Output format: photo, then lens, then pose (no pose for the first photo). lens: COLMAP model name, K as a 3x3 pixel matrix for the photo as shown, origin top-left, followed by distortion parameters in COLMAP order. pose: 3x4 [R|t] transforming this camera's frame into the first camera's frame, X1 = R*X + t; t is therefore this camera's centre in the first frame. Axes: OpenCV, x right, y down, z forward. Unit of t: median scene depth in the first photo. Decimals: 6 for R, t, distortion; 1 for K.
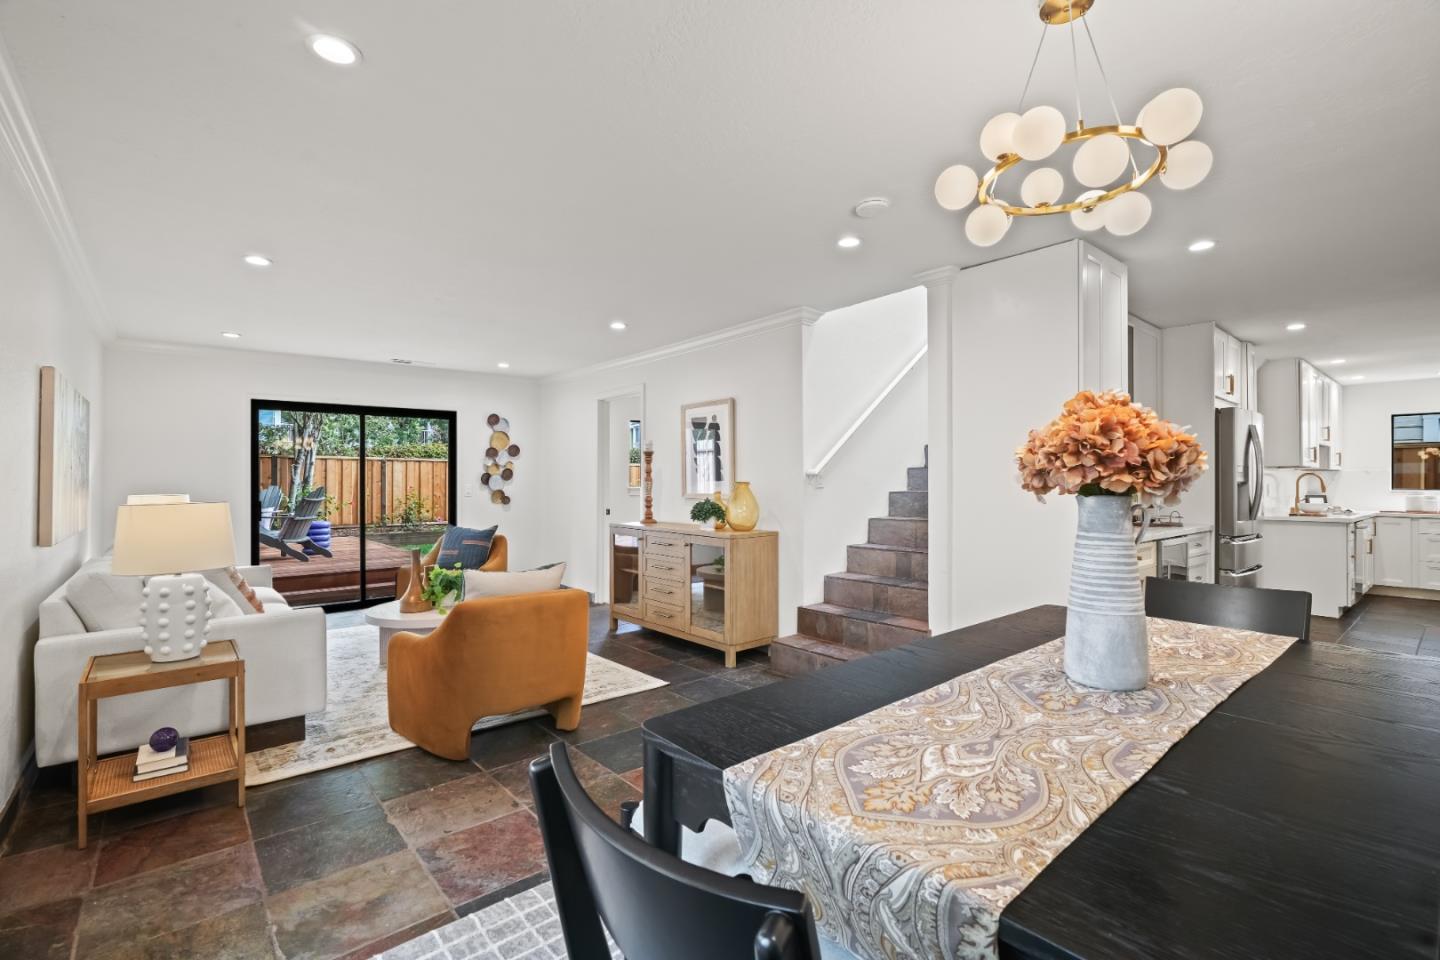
lens RADIAL K [[643.5, 0, 720.4], [0, 643.5, 480.6], [0, 0, 1]] dist [-0.004549, 0.000922]
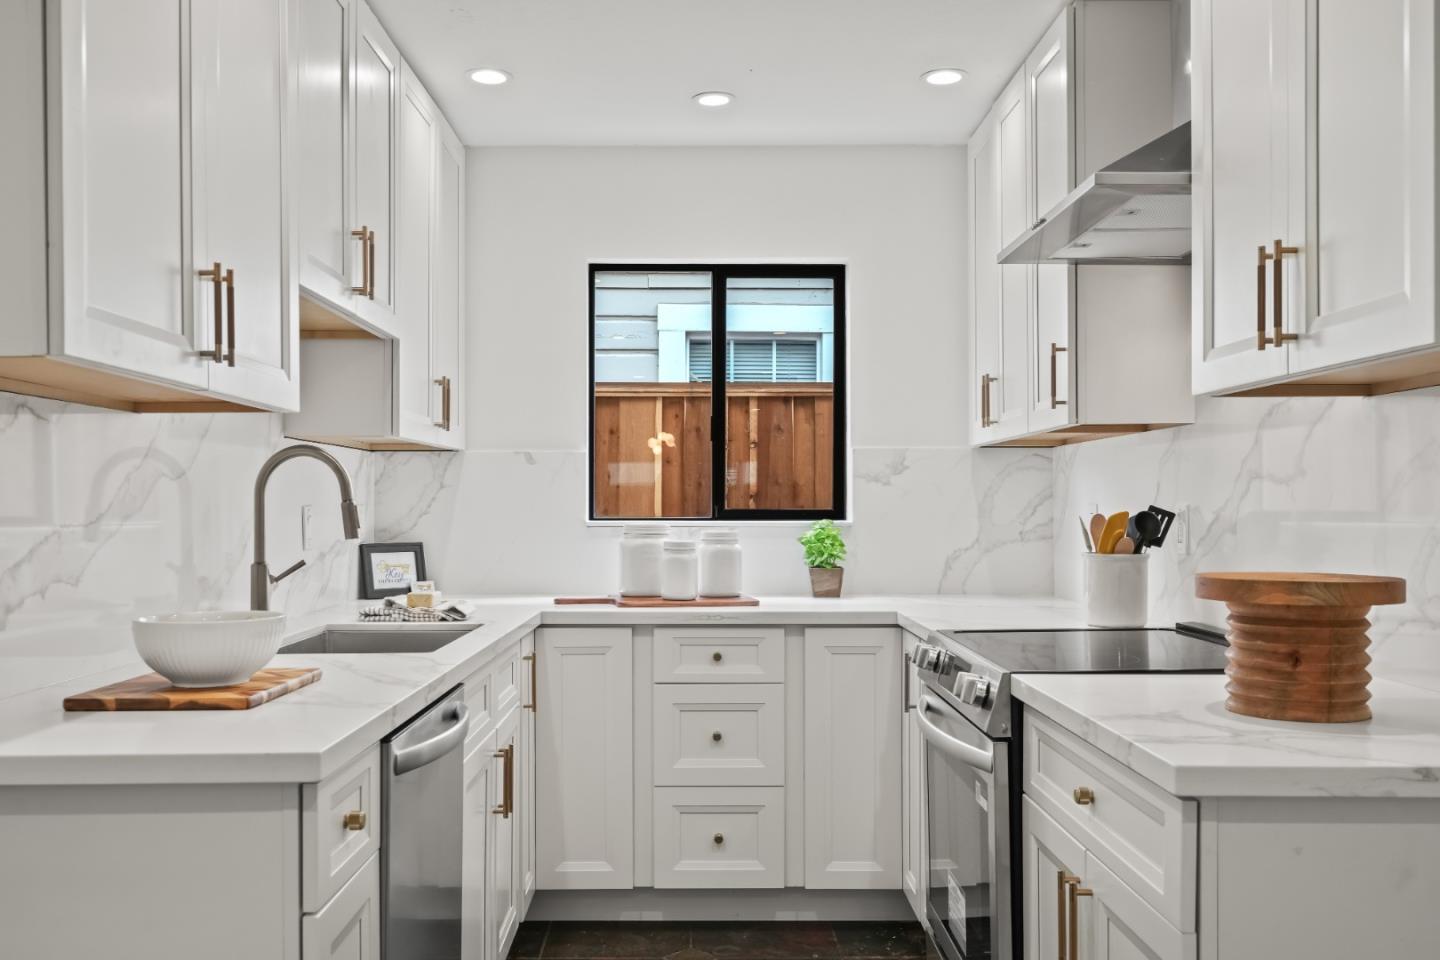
lens RADIAL K [[1267.1, 0, 721.0], [0, 1267.1, 490.8], [0, 0, 1]] dist [-0.015653, -0.005164]
pose [[0.632728, 0.003513, 0.774366, 0.702792], [0.001033, 0.999985, -0.005381, 0.004769], [-0.774374, 0.004204, 0.632715, 0.647333]]
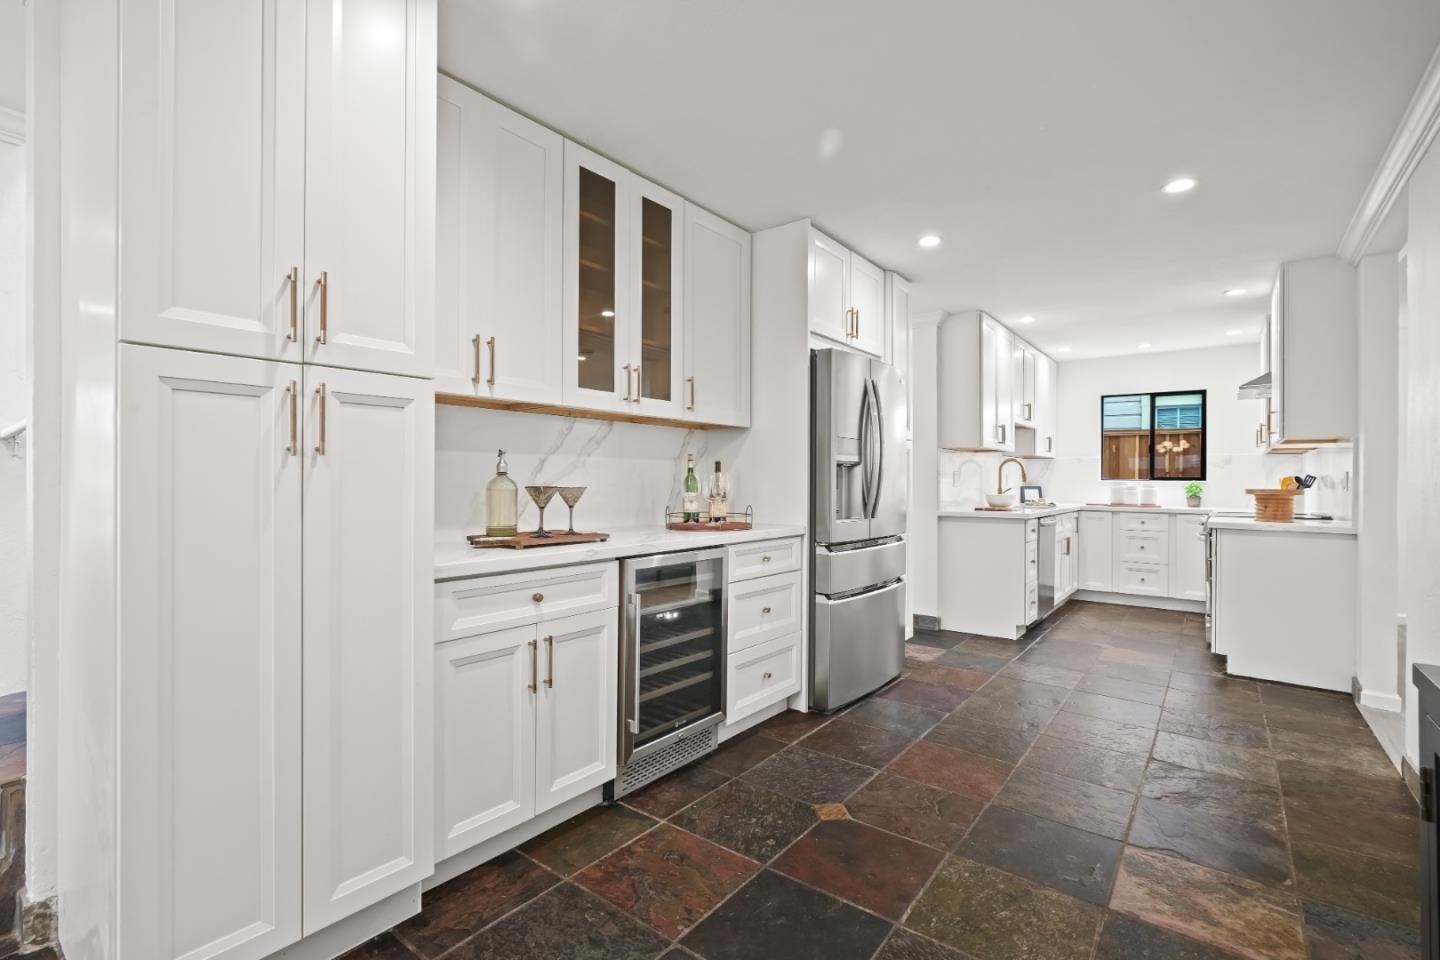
lens RADIAL K [[656.5, 0, 721.6], [0, 656.5, 477.6], [0, 0, 1]] dist [-0.005314, 0.001844]
pose [[0.976444, 0.004708, 0.215720, 0.372799], [-0.005519, 0.999980, 0.003159, 0.012368], [-0.215701, -0.004275, 0.976450, 0.249071]]
